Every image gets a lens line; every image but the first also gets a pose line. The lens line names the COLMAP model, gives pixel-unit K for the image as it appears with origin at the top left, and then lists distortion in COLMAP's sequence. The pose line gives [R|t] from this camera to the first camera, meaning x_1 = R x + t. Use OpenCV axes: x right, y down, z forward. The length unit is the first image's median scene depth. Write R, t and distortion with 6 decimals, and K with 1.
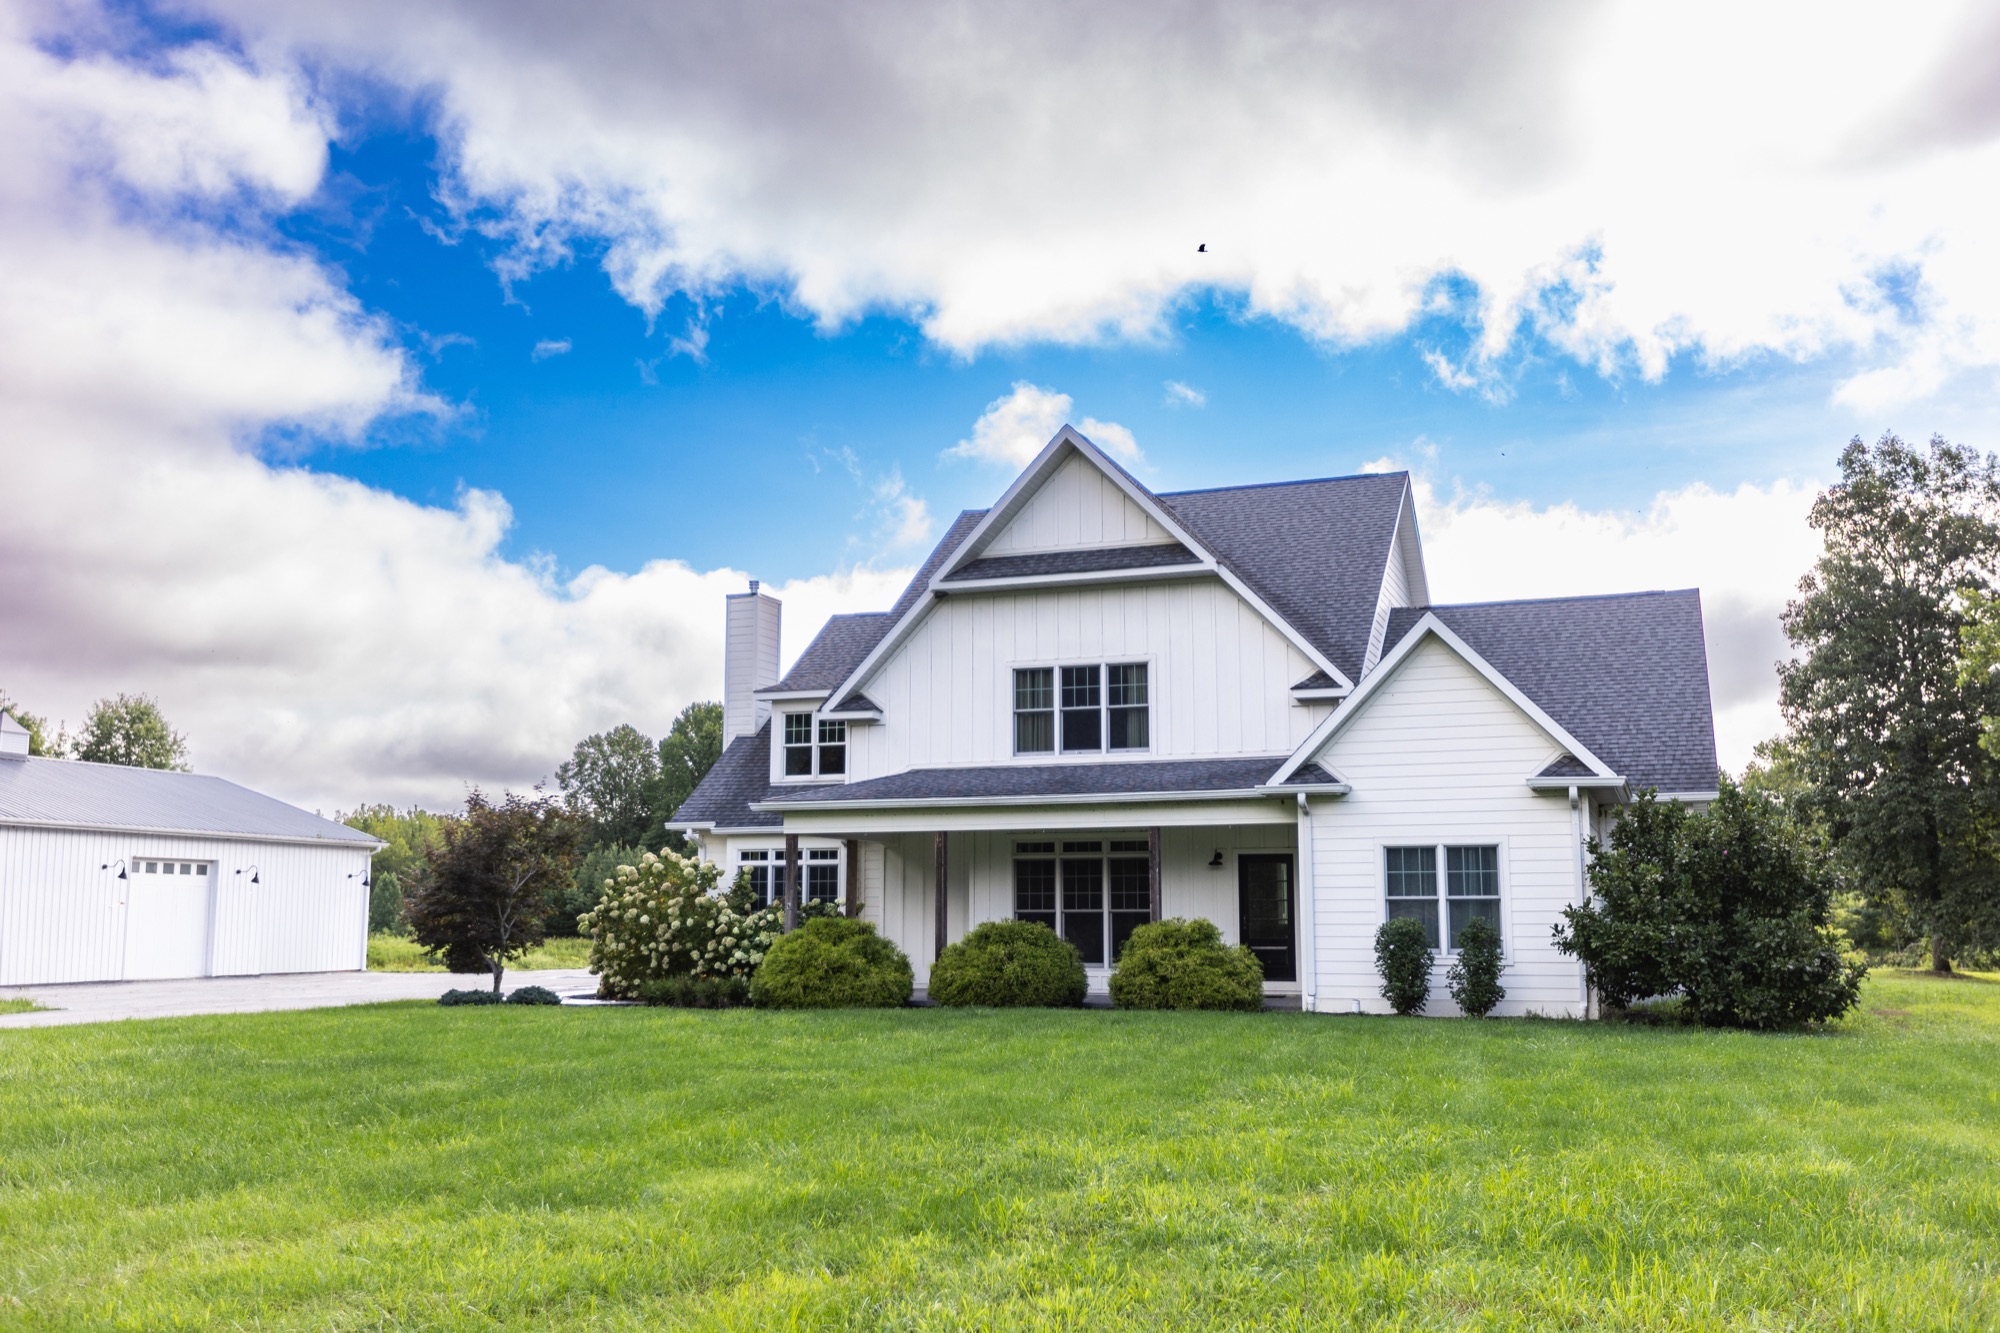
lens RADIAL K [[1672.8, 0, 1000.0], [0, 1672.8, 666.5], [0, 0, 1]] dist [0.078386, 0.000064]
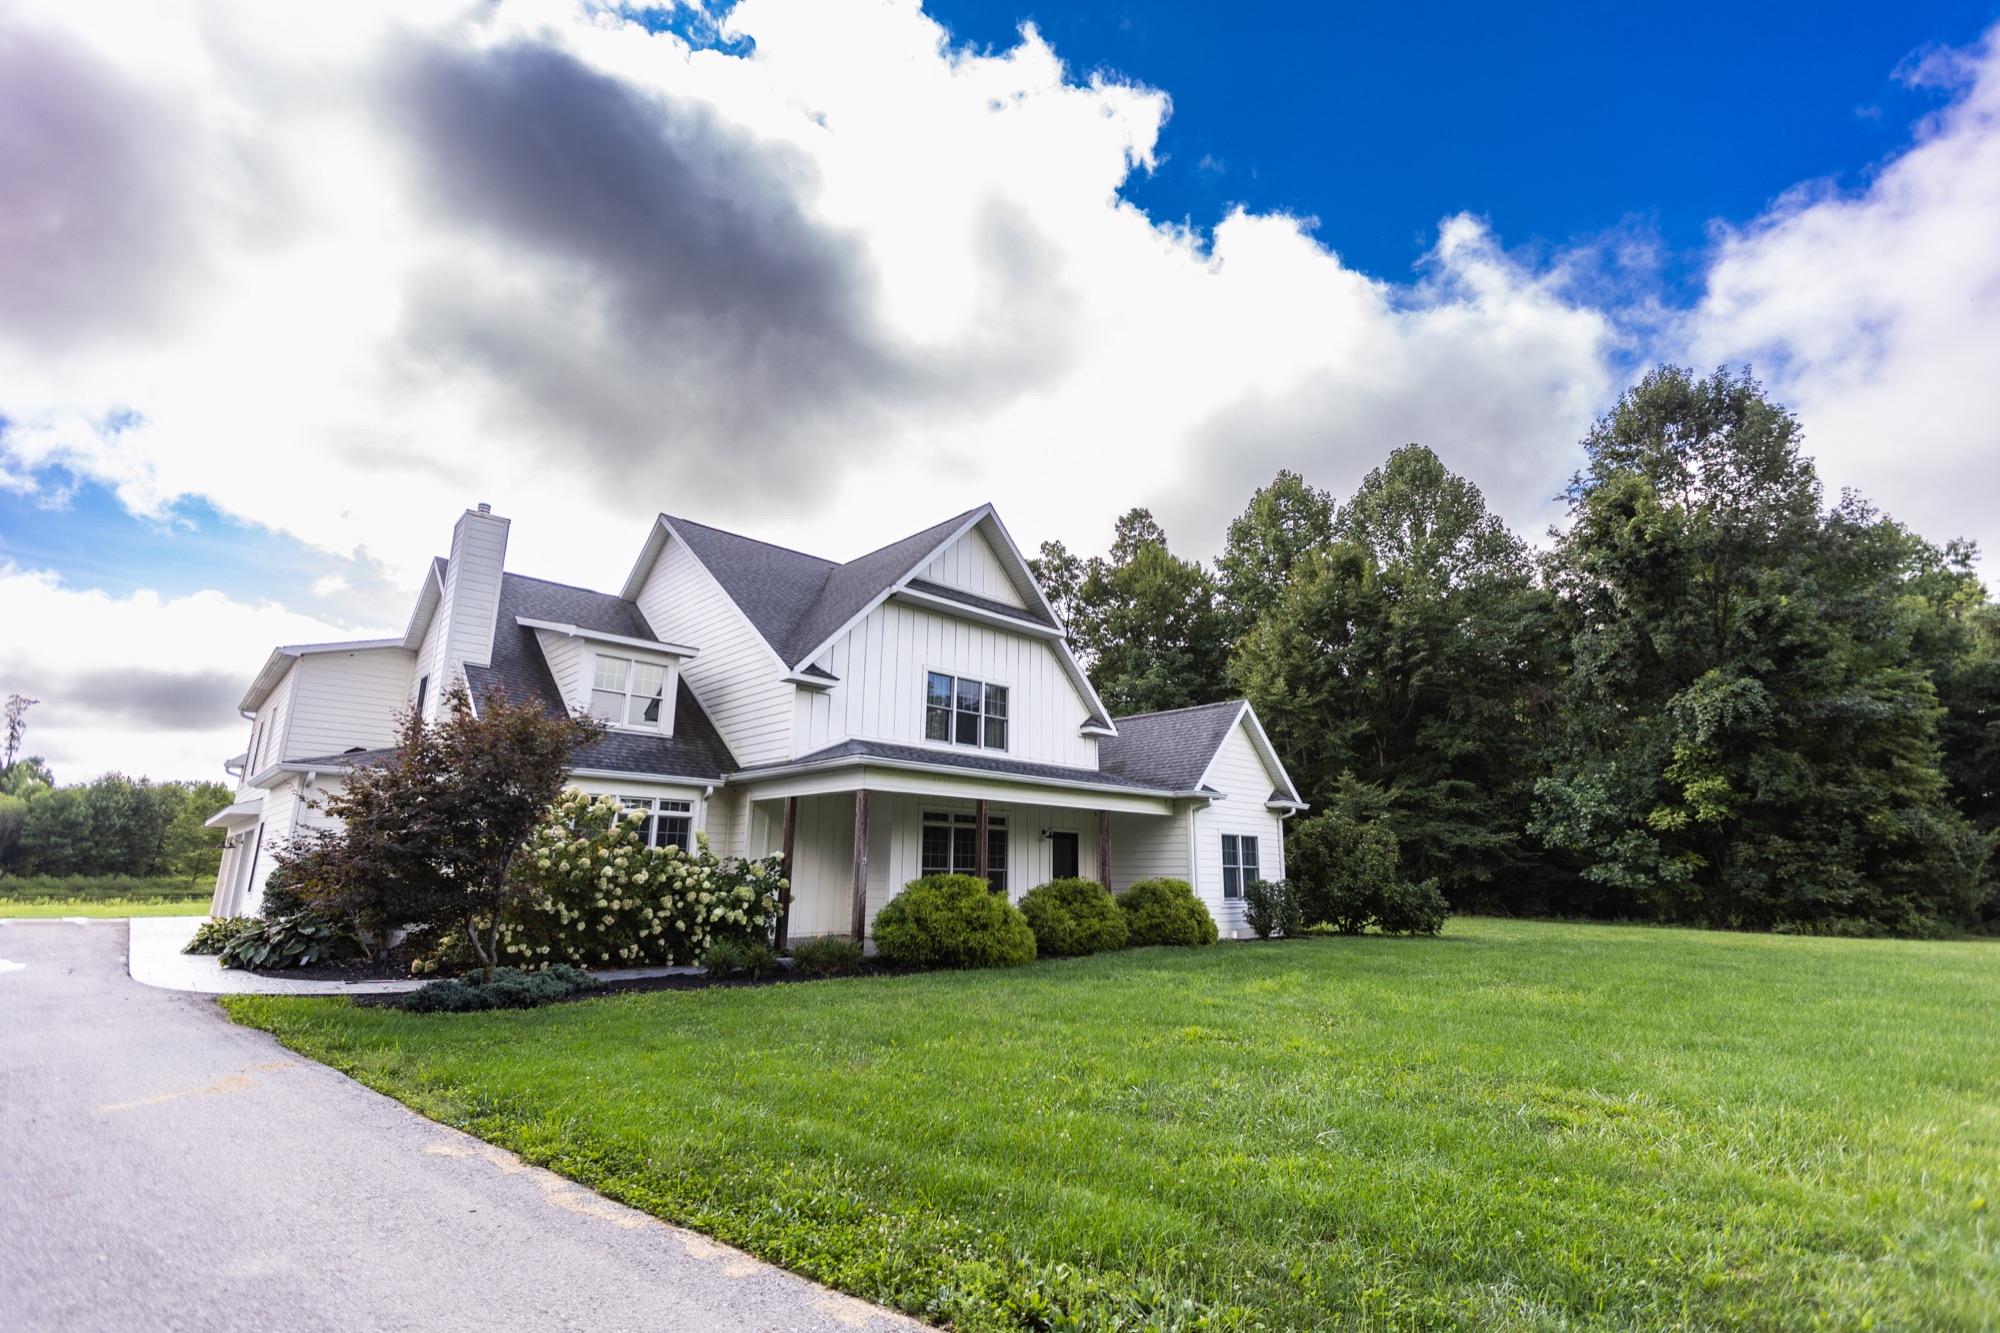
lens RADIAL K [[883.6, 0, 1000.0], [0, 883.6, 666.5], [0, 0, 1]] dist [0.000412, 0.000169]
pose [[0.441007, 0.205069, 0.873762, -0.558702], [-0.147525, 0.976868, -0.154809, 0.093882], [-0.885296, -0.060630, 0.461059, 0.659824]]
